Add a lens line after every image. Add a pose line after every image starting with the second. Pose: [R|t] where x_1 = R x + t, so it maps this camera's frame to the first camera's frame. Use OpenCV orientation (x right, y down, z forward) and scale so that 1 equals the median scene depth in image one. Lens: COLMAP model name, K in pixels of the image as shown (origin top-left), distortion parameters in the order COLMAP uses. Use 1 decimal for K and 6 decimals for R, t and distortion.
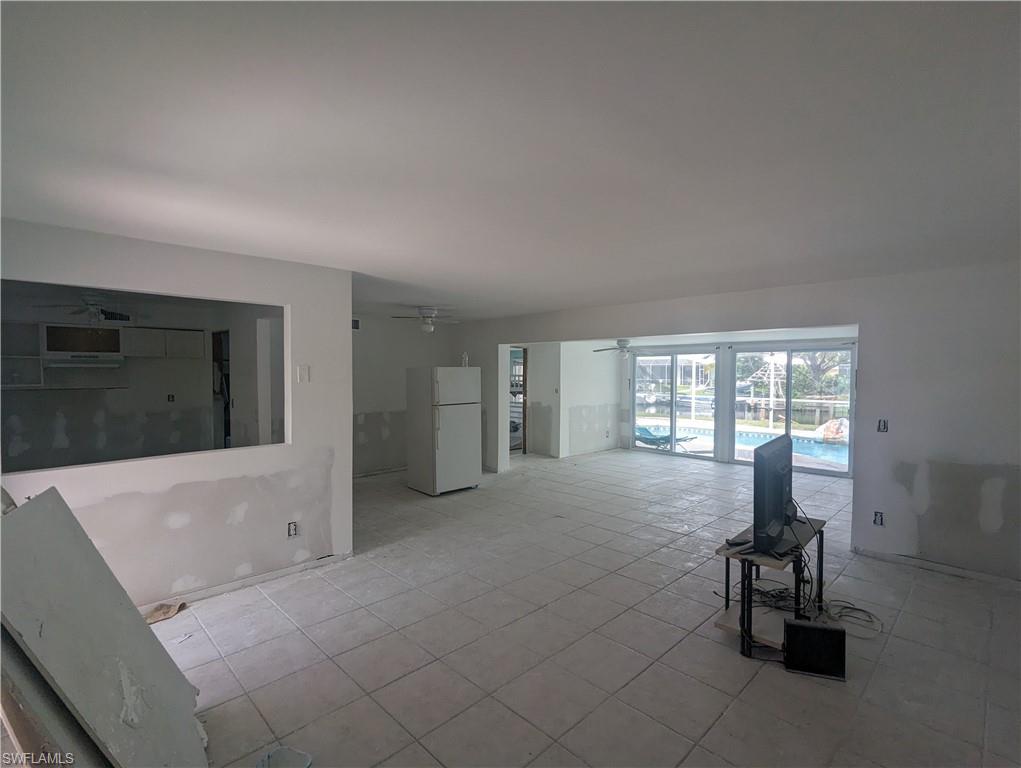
lens RADIAL K [[483.3, 0, 505.2], [0, 483.3, 383.6], [0, 0, 1]] dist [-0.005919, 0.003705]
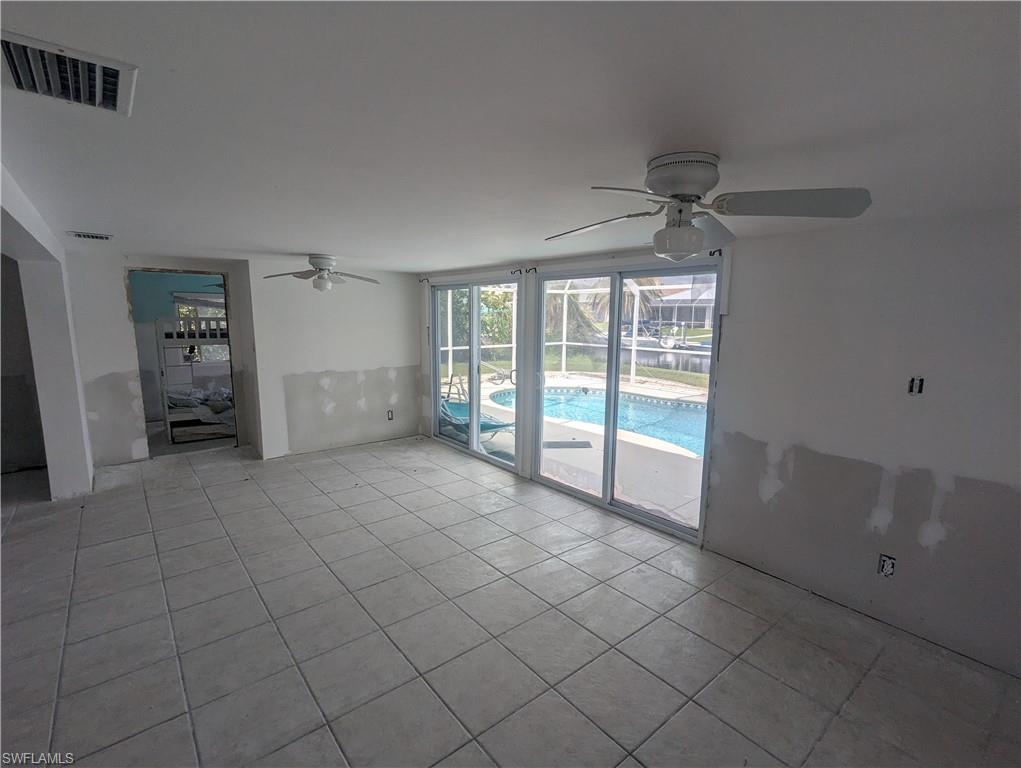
lens RADIAL K [[483.3, 0, 516.8], [0, 483.3, 388.9], [0, 0, 1]] dist [-0.005919, 0.003705]
pose [[0.997175, 0.016878, -0.073197, 0.425669], [-0.007010, 0.991088, 0.133022, -0.014108], [0.074790, -0.132133, 0.988407, 0.399402]]
